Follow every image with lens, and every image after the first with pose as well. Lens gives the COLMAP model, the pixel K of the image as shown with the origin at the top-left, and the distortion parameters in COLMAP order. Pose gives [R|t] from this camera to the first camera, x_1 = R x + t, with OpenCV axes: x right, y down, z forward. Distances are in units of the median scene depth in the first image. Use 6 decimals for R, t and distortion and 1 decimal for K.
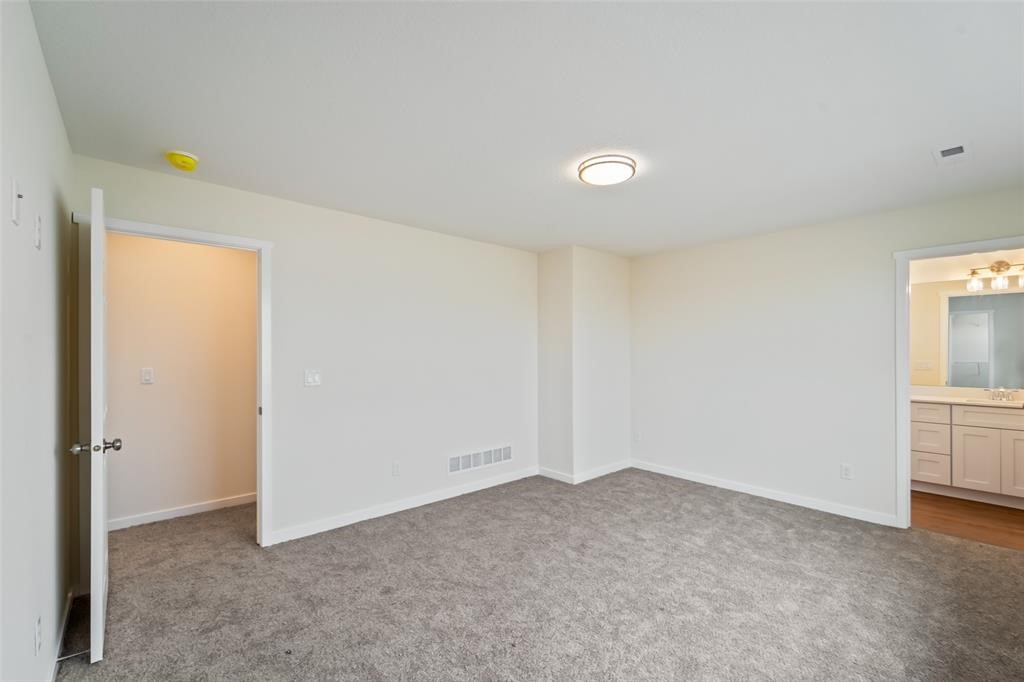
lens RADIAL K [[420.7, 0, 512.6], [0, 420.7, 344.6], [0, 0, 1]] dist [0.002741, -0.000282]
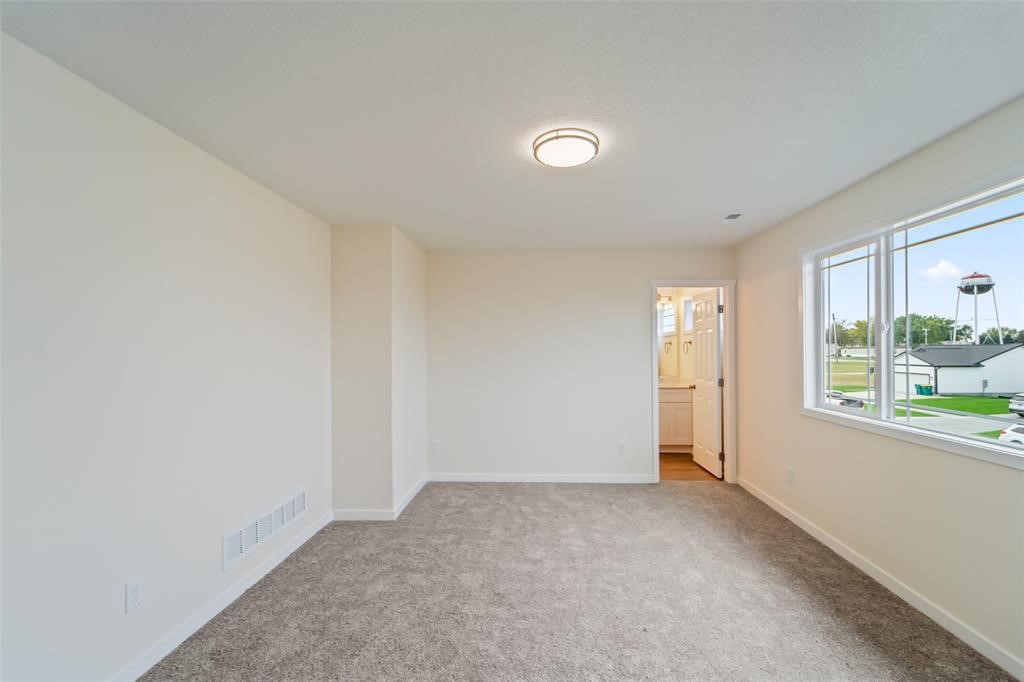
lens RADIAL K [[420.7, 0, 512.6], [0, 420.7, 344.6], [0, 0, 1]] dist [0.002741, -0.000282]
pose [[0.707572, 0.004207, 0.706629, -0.322005], [-0.004656, 0.999988, -0.001291, -0.000175], [-0.706626, -0.002376, 0.707583, 0.345456]]
